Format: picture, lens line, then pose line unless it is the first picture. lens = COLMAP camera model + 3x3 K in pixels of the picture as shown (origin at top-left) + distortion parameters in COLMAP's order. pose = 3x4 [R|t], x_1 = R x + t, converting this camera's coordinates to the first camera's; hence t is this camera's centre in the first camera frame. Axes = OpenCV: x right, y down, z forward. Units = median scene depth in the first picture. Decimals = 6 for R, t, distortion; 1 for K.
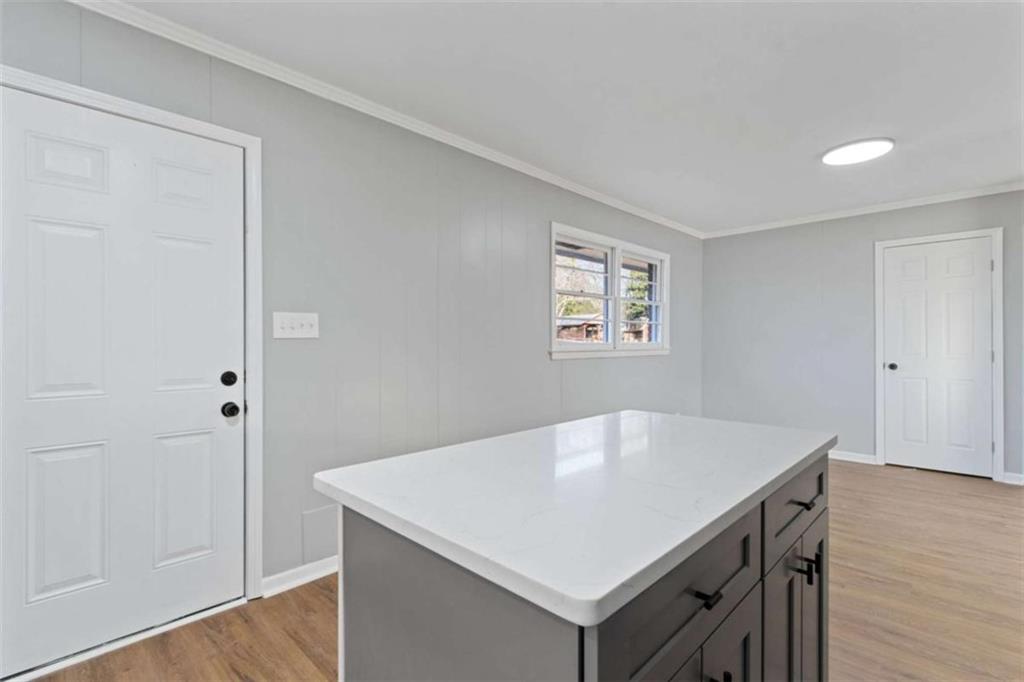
lens RADIAL K [[472.2, 0, 506.5], [0, 472.2, 340.9], [0, 0, 1]] dist [0.002620, 0.000487]
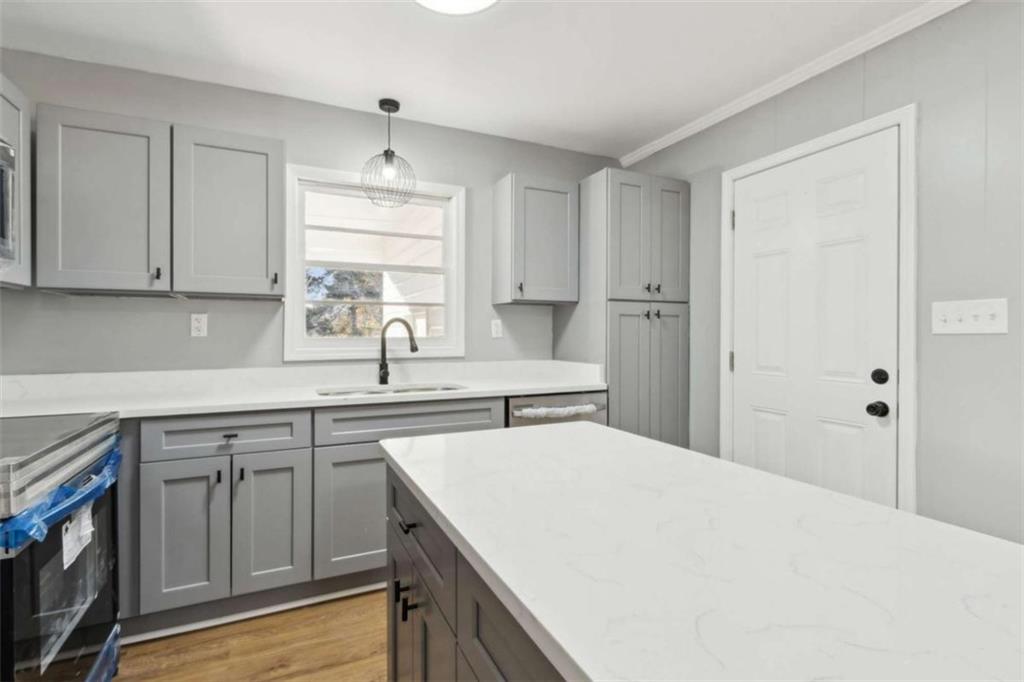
lens RADIAL K [[483.4, 0, 509.0], [0, 483.4, 334.9], [0, 0, 1]] dist [-0.002461, -0.000433]
pose [[-0.347335, 0.001750, -0.937739, 0.581210], [-0.001036, 0.999997, 0.002250, -0.005271], [0.937740, 0.001753, -0.347332, 0.631704]]
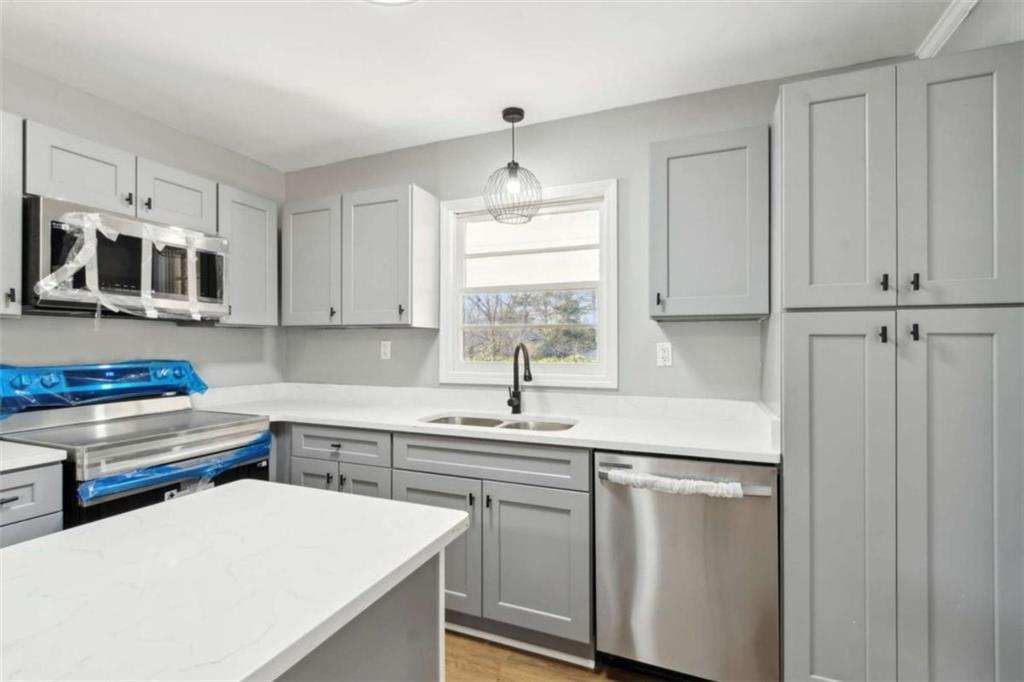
lens RADIAL K [[472.2, 0, 506.5], [0, 472.2, 340.9], [0, 0, 1]] dist [0.002620, 0.000487]
pose [[-0.925937, -0.007464, -0.377605, -0.042494], [-0.003935, 0.999941, -0.010116, -0.039141], [0.377659, -0.007881, -0.925911, 0.952721]]
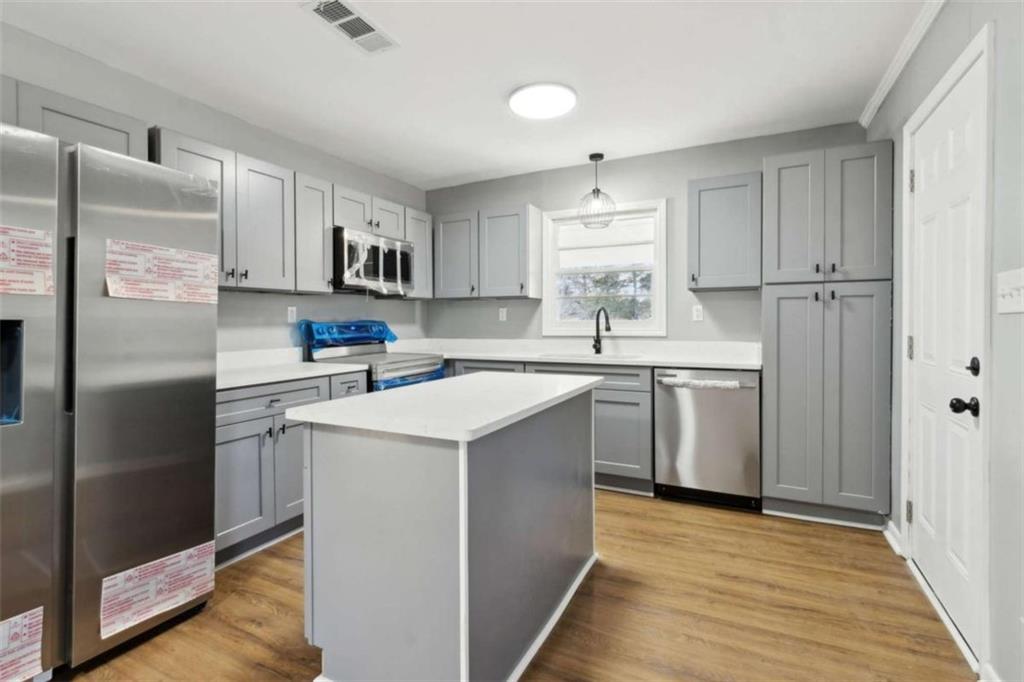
lens RADIAL K [[478.8, 0, 508.3], [0, 478.8, 329.6], [0, 0, 1]] dist [0.001094, 0.000097]
pose [[-0.950782, 0.011059, -0.309664, 0.369893], [0.005328, 0.999799, 0.019347, 0.000701], [0.309816, 0.016745, -0.950649, 1.483290]]
